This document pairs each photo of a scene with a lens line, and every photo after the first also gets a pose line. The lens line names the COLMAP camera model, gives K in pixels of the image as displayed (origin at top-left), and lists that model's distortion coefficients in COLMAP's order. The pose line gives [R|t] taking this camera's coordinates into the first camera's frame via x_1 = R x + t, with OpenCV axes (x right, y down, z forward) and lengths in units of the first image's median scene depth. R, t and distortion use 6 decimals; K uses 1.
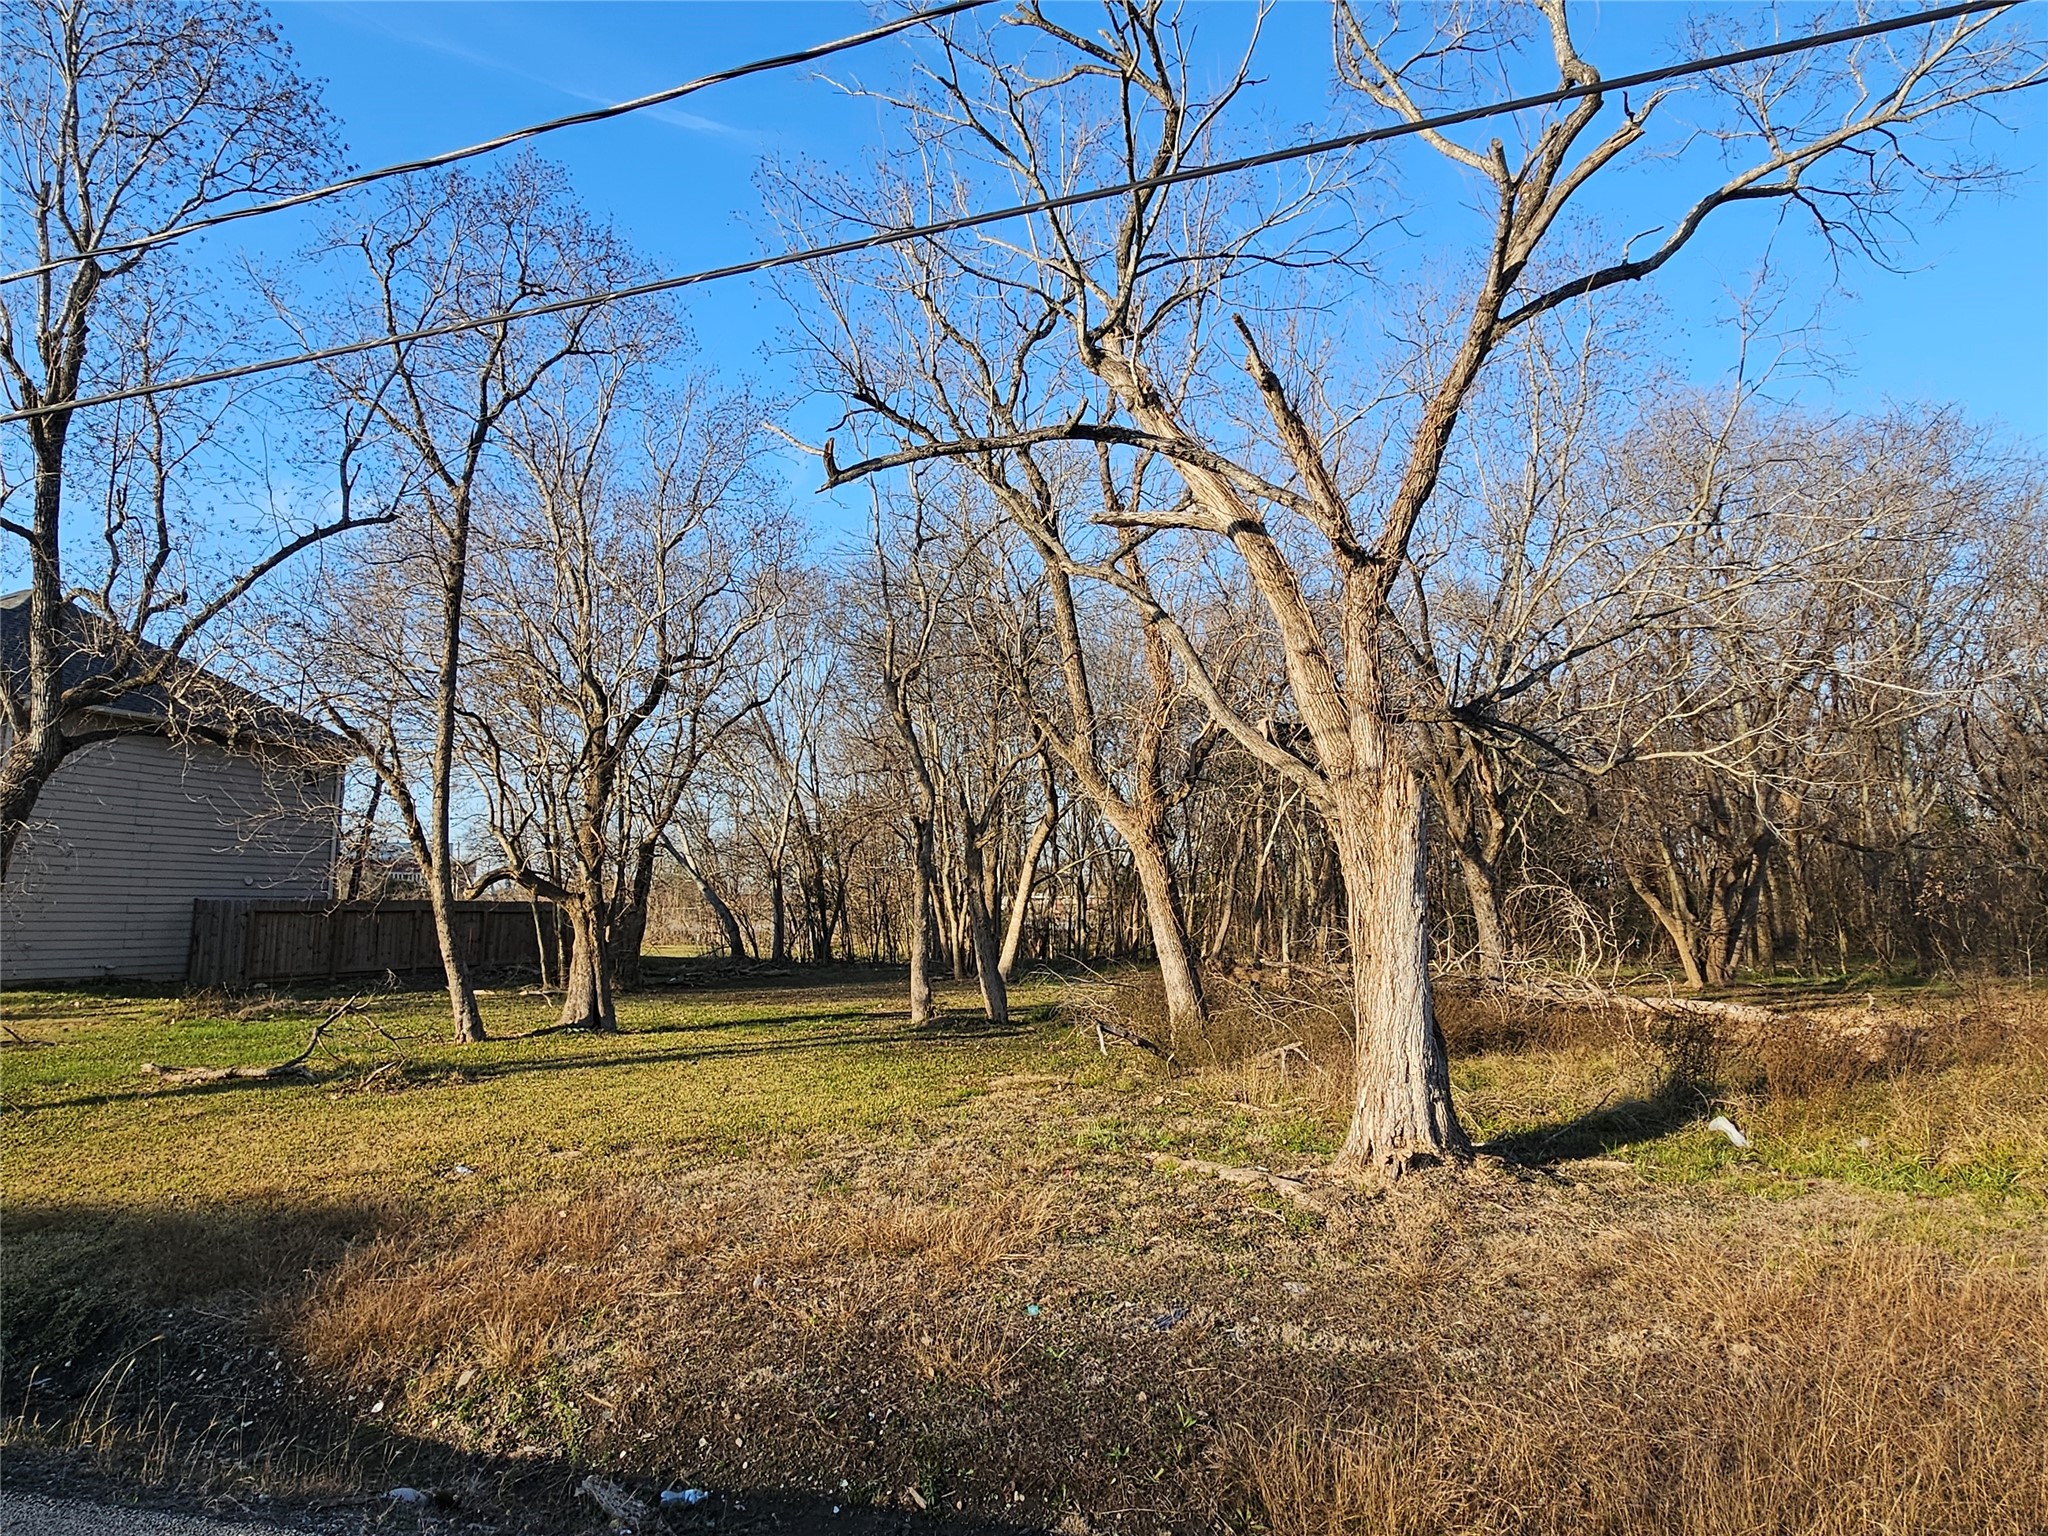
lens RADIAL K [[1276.3, 0, 1002.8], [0, 1276.3, 751.7], [0, 0, 1]] dist [0.001644, -0.000332]
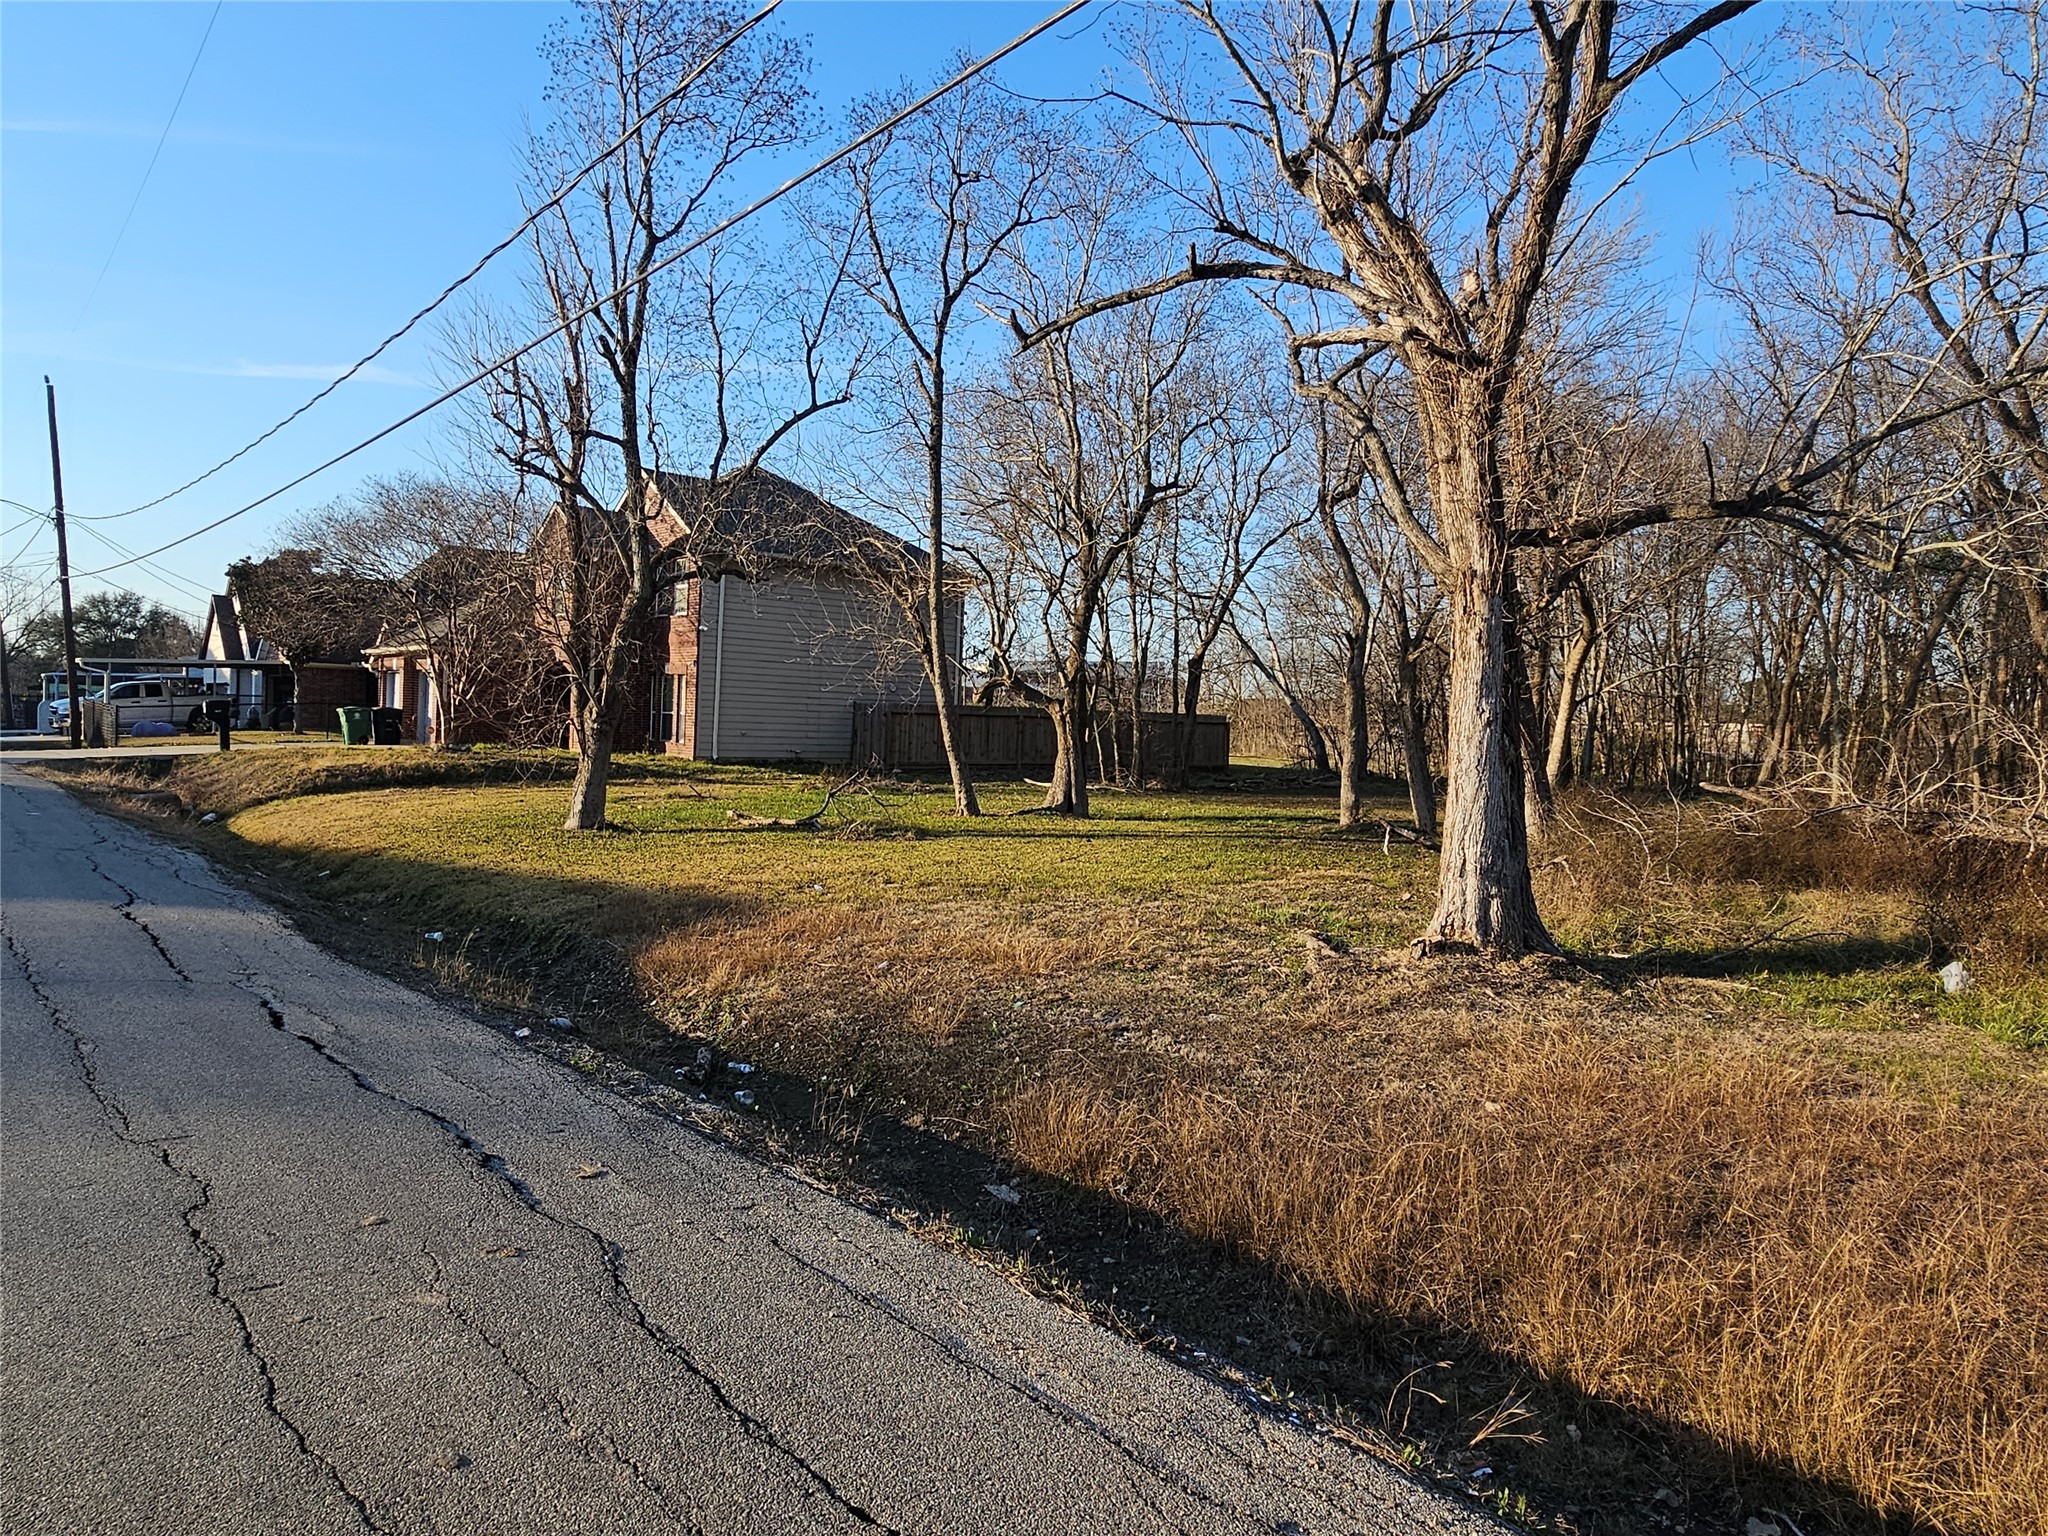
lens RADIAL K [[1276.3, 0, 1007.4], [0, 1276.3, 749.3], [0, 0, 1]] dist [0.001644, -0.000332]
pose [[0.859536, 0.036063, -0.509801, 0.404404], [0.035112, 0.990983, 0.129301, 0.004803], [0.509867, -0.129039, 0.850520, -0.053375]]
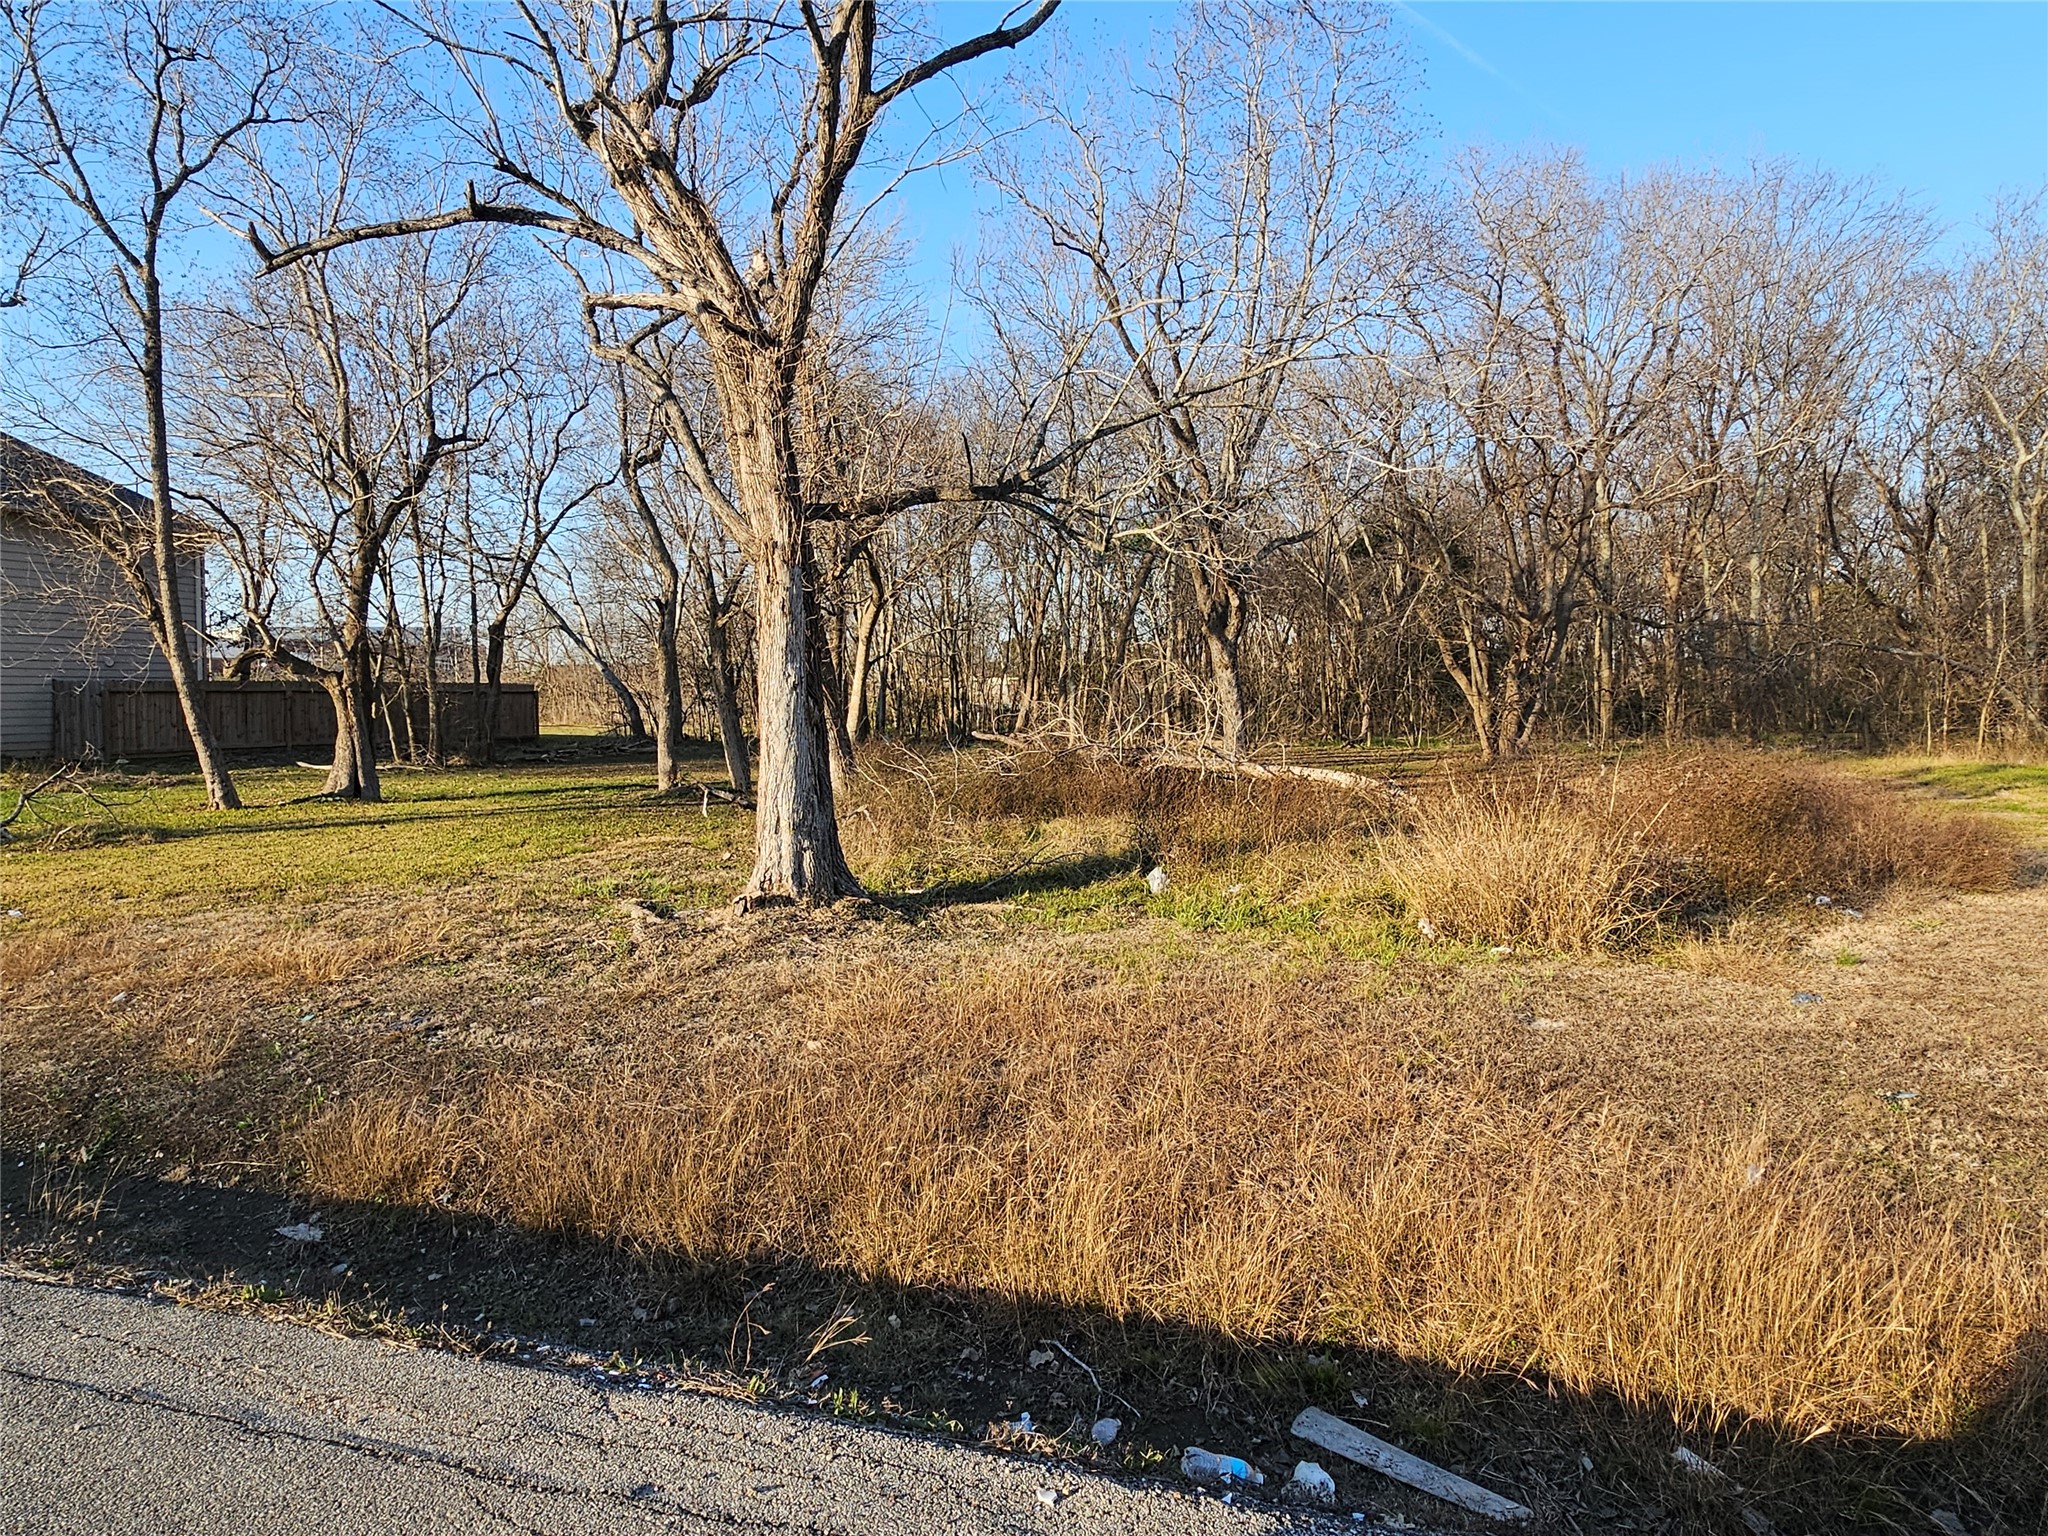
lens RADIAL K [[1276.3, 0, 994.2], [0, 1276.3, 747.0], [0, 0, 1]] dist [0.001644, -0.000332]
pose [[0.999789, -0.002212, -0.020409, 0.405153], [0.005569, 0.986124, 0.165917, 0.002018], [0.019759, -0.165996, 0.985928, -0.057317]]
